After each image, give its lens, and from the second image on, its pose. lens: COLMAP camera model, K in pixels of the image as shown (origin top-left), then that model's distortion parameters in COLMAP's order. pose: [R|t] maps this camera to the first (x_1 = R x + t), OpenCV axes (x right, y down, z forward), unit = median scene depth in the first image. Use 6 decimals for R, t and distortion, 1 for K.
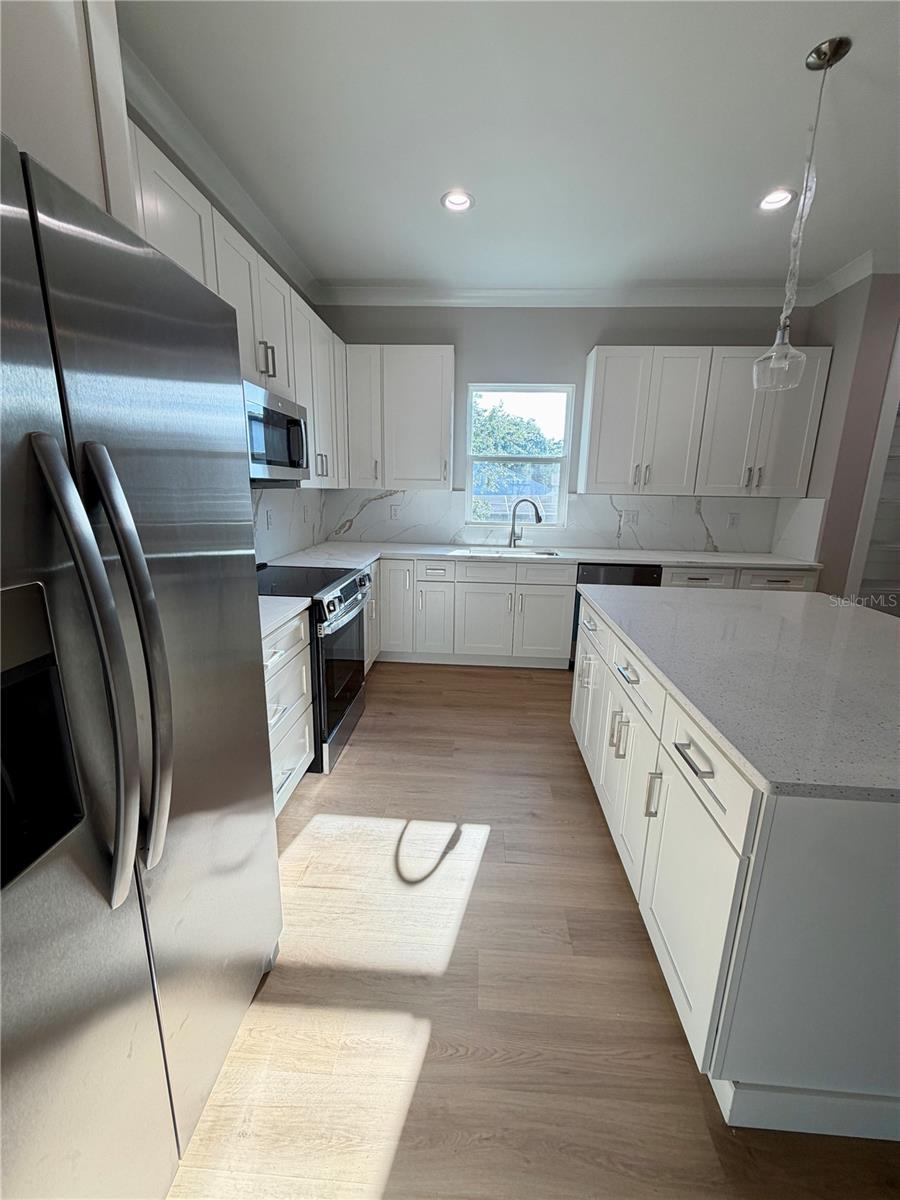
lens RADIAL K [[478.5, 0, 452.1], [0, 478.5, 600.4], [0, 0, 1]] dist [0.000544, -0.000321]
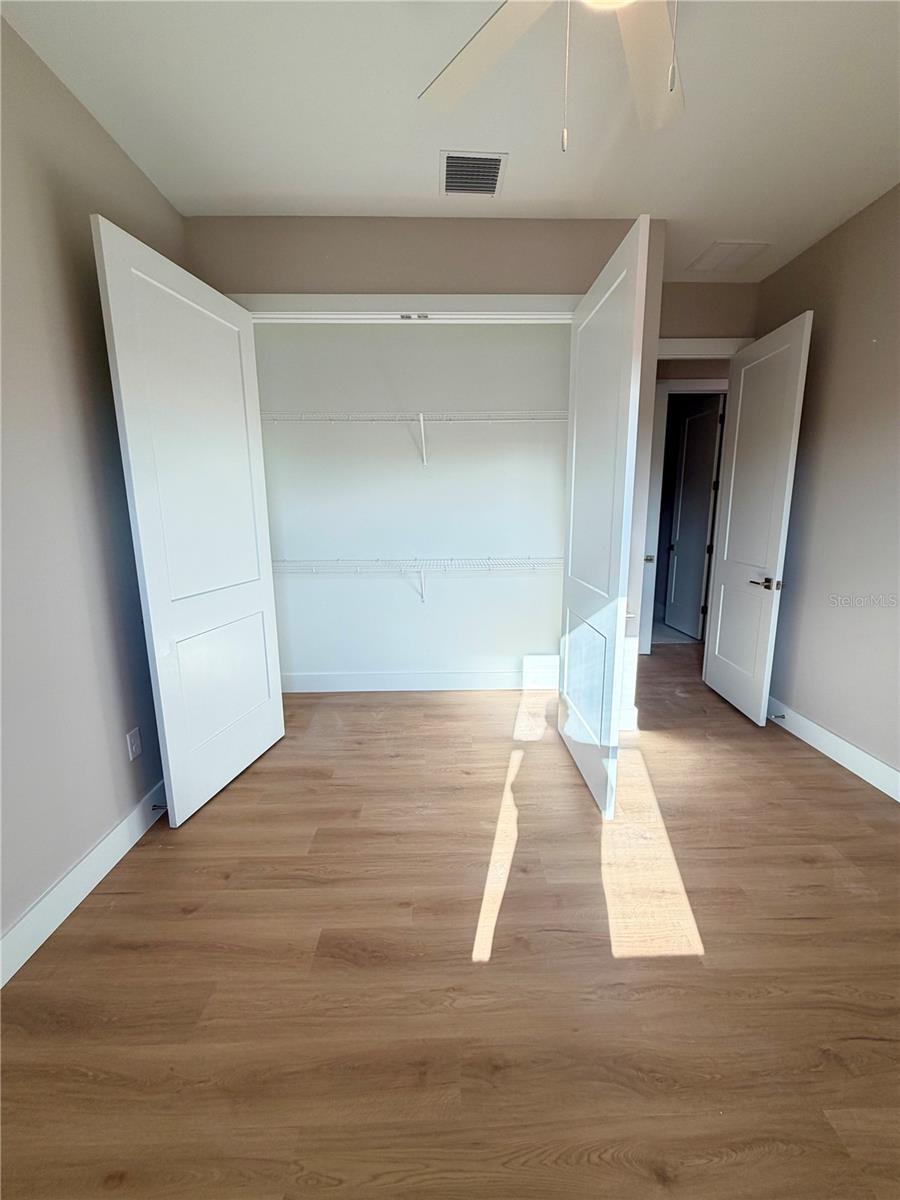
lens RADIAL K [[478.5, 0, 451.3], [0, 478.5, 598.3], [0, 0, 1]] dist [0.000544, -0.000321]
pose [[-0.996079, -0.000382, -0.088471, 0.351395], [-0.036248, 0.913969, 0.404161, -0.304386], [0.080705, 0.405783, -0.910399, 1.356293]]
